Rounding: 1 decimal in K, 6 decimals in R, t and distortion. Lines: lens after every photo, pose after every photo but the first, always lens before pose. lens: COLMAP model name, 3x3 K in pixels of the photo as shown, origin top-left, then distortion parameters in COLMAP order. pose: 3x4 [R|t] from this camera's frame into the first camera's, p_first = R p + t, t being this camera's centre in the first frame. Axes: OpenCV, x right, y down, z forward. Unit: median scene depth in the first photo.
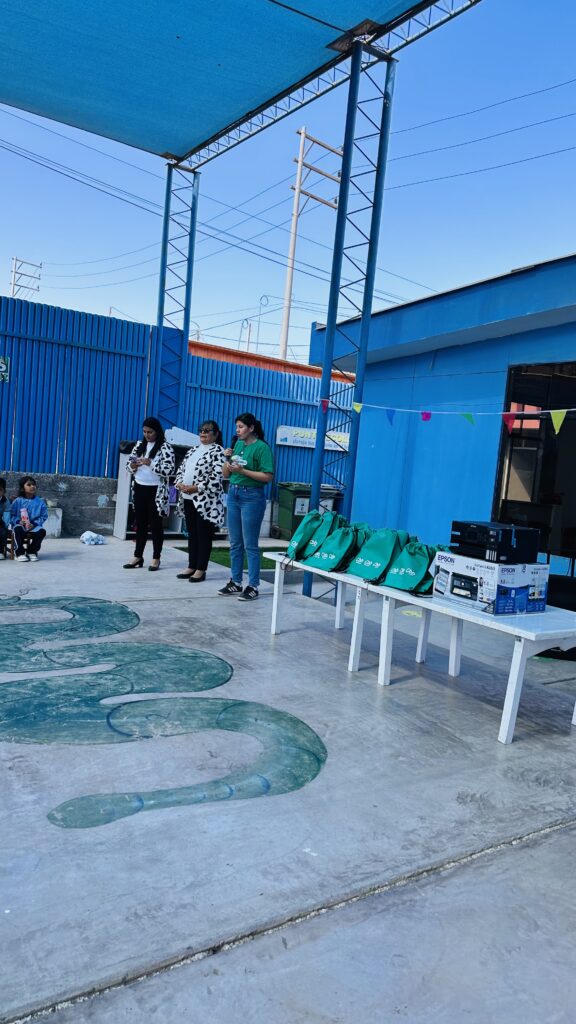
lens RADIAL K [[718.4, 0, 292.8], [0, 718.4, 501.3], [0, 0, 1]] dist [0.061023, -0.068859]
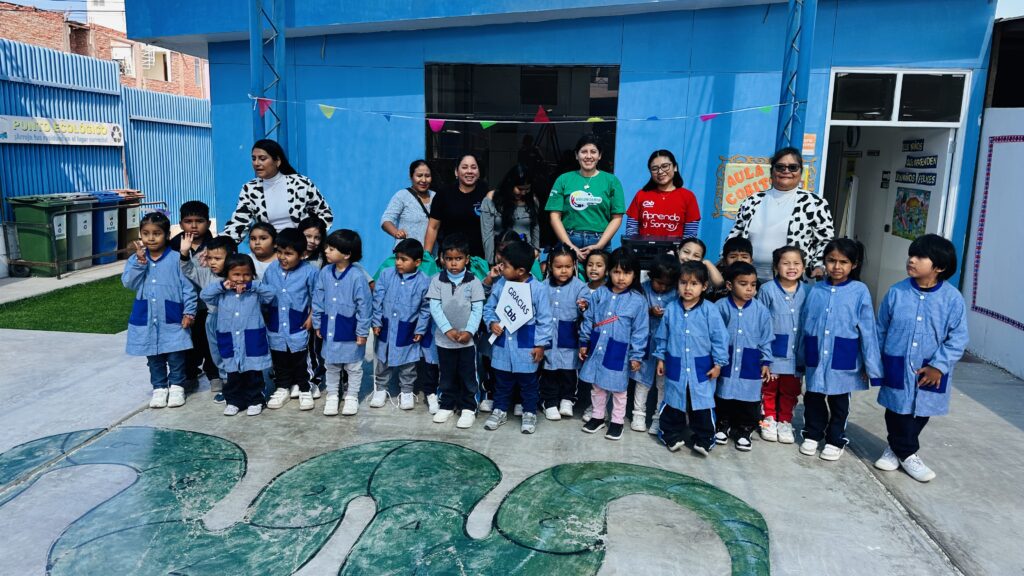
lens RADIAL K [[720.2, 0, 509.7], [0, 720.2, 289.4], [0, 0, 1]] dist [0.050309, -0.054828]
pose [[0.640564, -0.207275, 0.739402, -0.731573], [0.076446, 0.975312, 0.207180, -0.142644], [-0.764090, -0.076188, 0.640595, 0.457774]]
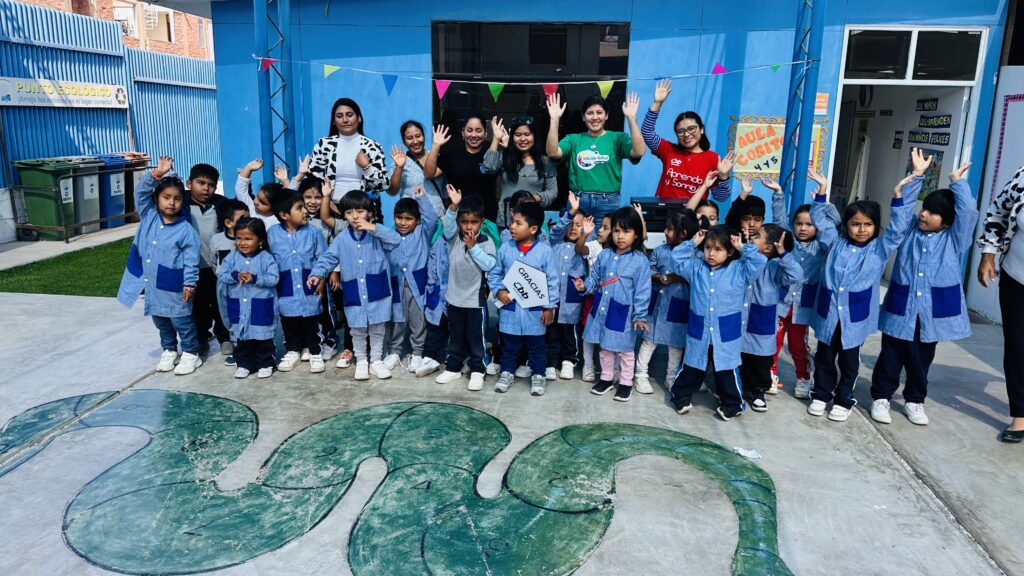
lens RADIAL K [[718.4, 0, 516.6], [0, 718.4, 284.9], [0, 0, 1]] dist [0.061023, -0.068859]
pose [[0.641820, -0.242258, 0.727584, -0.729138], [0.079941, 0.964756, 0.250709, -0.141387], [-0.762677, -0.102746, 0.638566, 0.460280]]
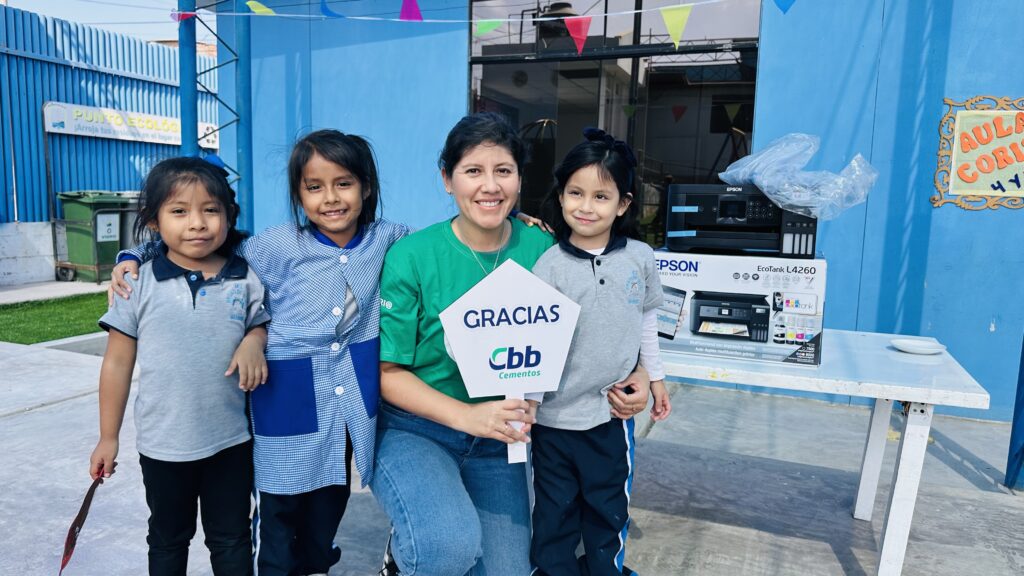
lens RADIAL K [[719.4, 0, 510.7], [0, 719.4, 288.5], [0, 0, 1]] dist [0.054696, -0.060671]
pose [[0.829236, -0.131629, 0.543177, -0.144398], [0.077683, 0.989582, 0.121213, 0.030065], [-0.553473, -0.058318, 0.830823, 0.687512]]
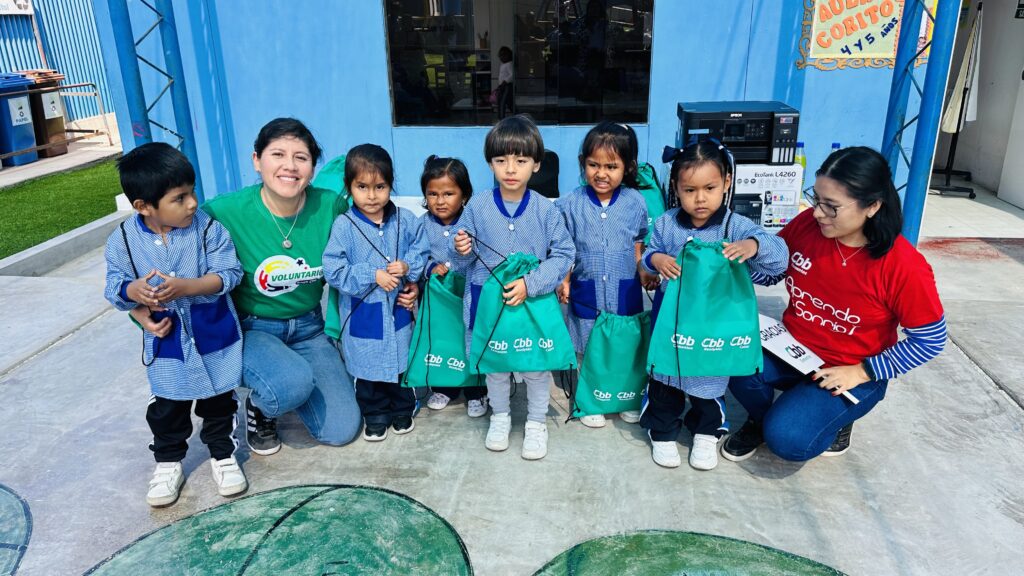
lens RADIAL K [[722.3, 0, 506.5], [0, 722.3, 284.2], [0, 0, 1]] dist [-0.002066, -0.006387]
pose [[0.656304, -0.354346, 0.666111, -0.358228], [0.124269, 0.921565, 0.367799, -0.087304], [-0.744193, -0.158611, 0.648860, 0.725299]]
